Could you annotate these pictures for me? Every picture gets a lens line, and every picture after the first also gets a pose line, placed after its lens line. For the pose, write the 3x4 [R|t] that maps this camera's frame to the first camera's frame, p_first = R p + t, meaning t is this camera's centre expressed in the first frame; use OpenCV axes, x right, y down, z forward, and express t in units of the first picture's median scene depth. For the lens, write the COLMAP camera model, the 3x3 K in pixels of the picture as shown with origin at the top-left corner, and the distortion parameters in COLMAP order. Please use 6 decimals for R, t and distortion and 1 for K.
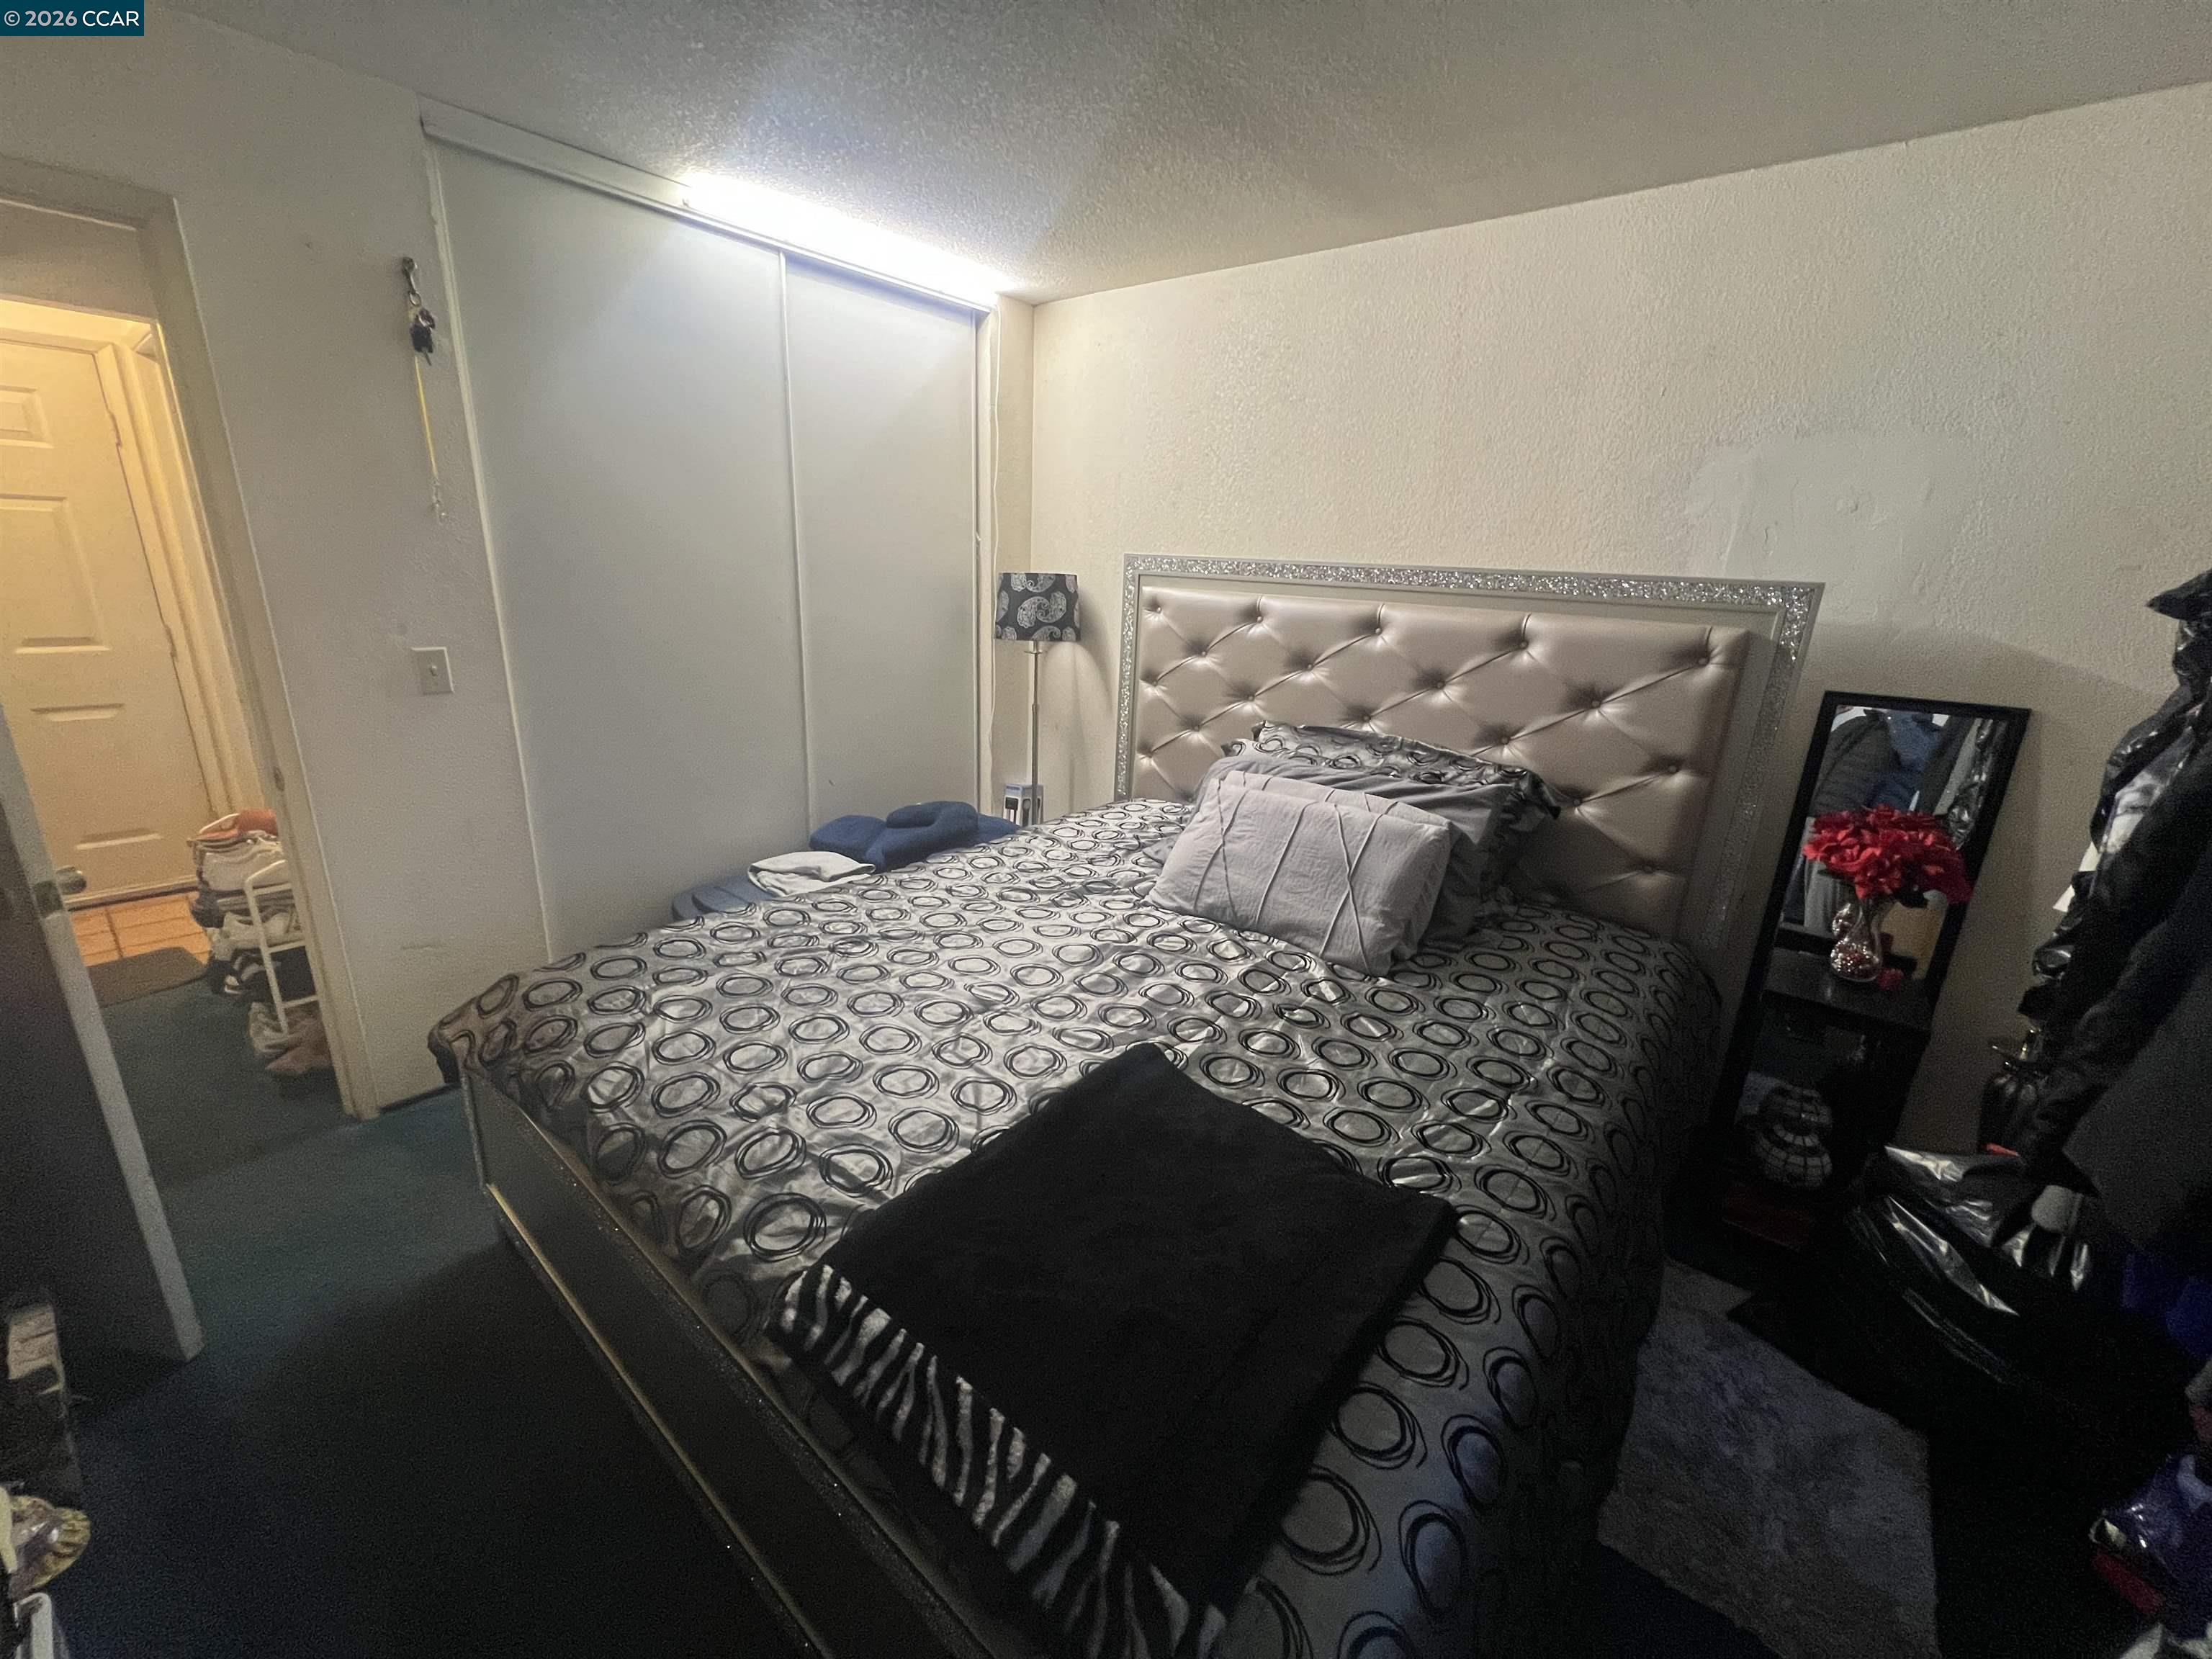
lens RADIAL K [[885.8, 0, 1098.8], [0, 885.8, 826.6], [0, 0, 1]] dist [0.000010, -0.000591]
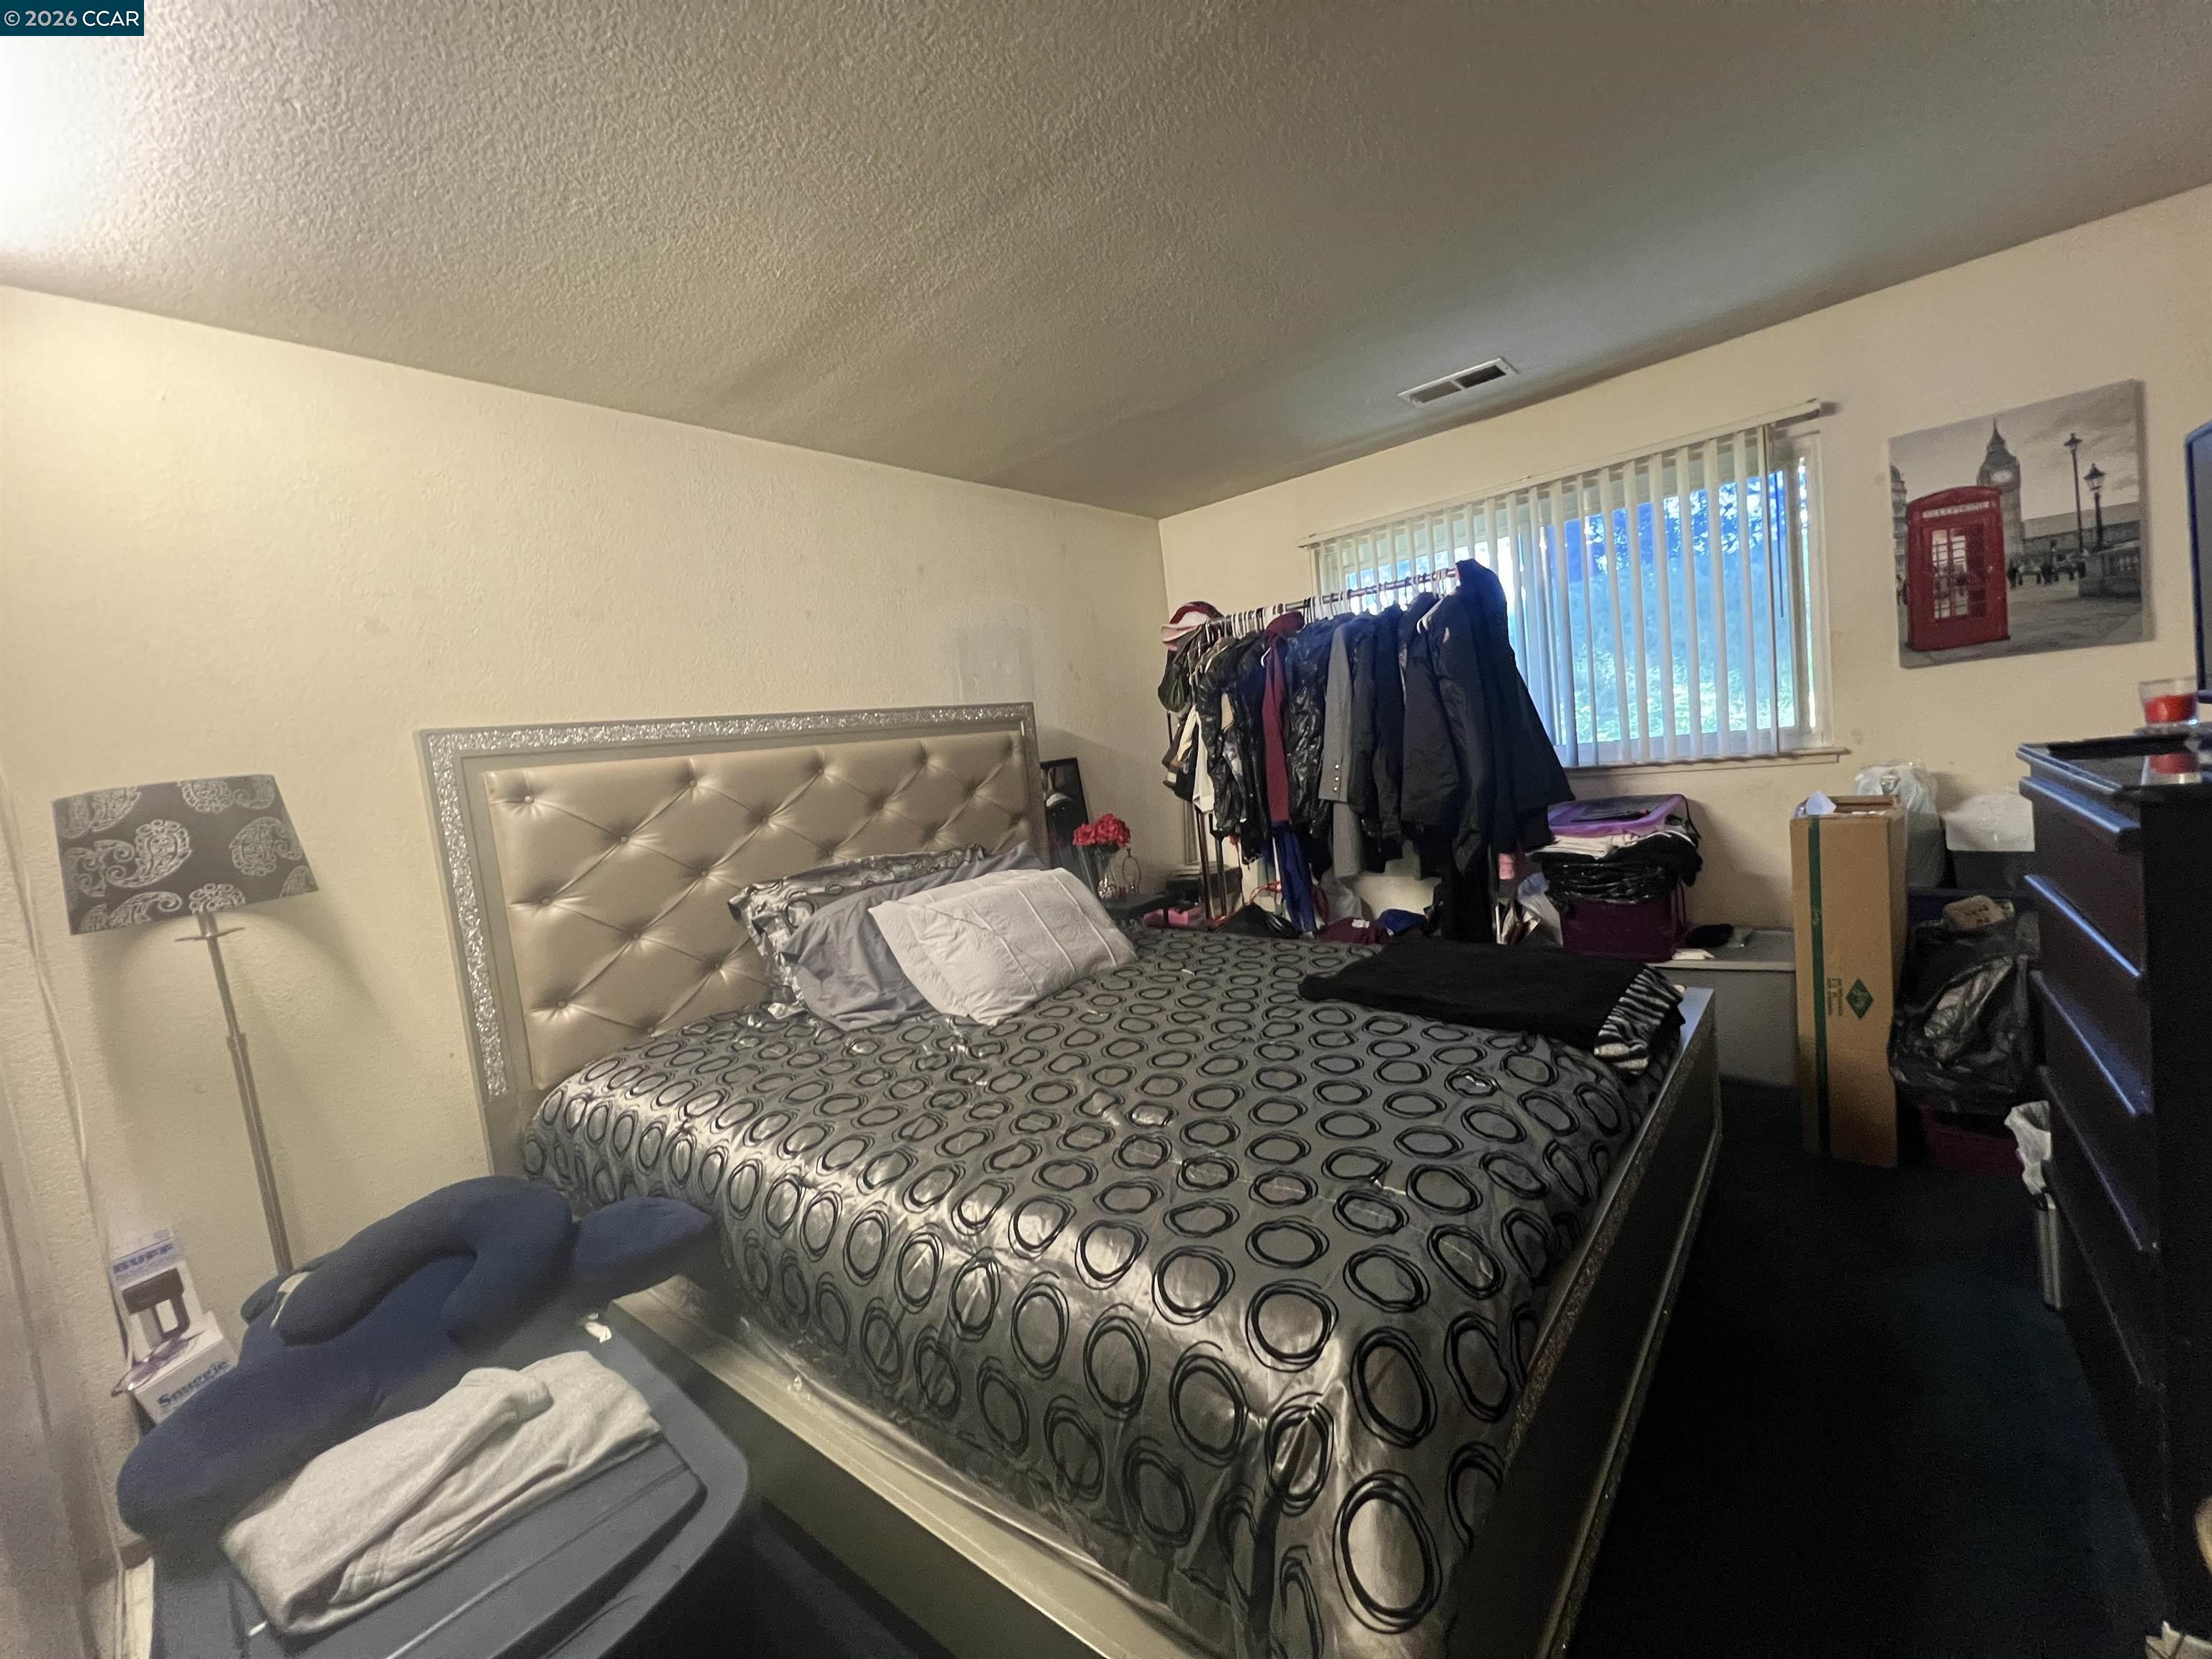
lens RADIAL K [[885.8, 0, 1098.8], [0, 885.8, 826.6], [0, 0, 1]] dist [0.000010, -0.000591]
pose [[-0.003112, -0.132741, 0.991146, -0.647432], [0.389286, 0.912804, 0.123471, -0.136991], [-0.921112, 0.386223, 0.048833, 0.566163]]
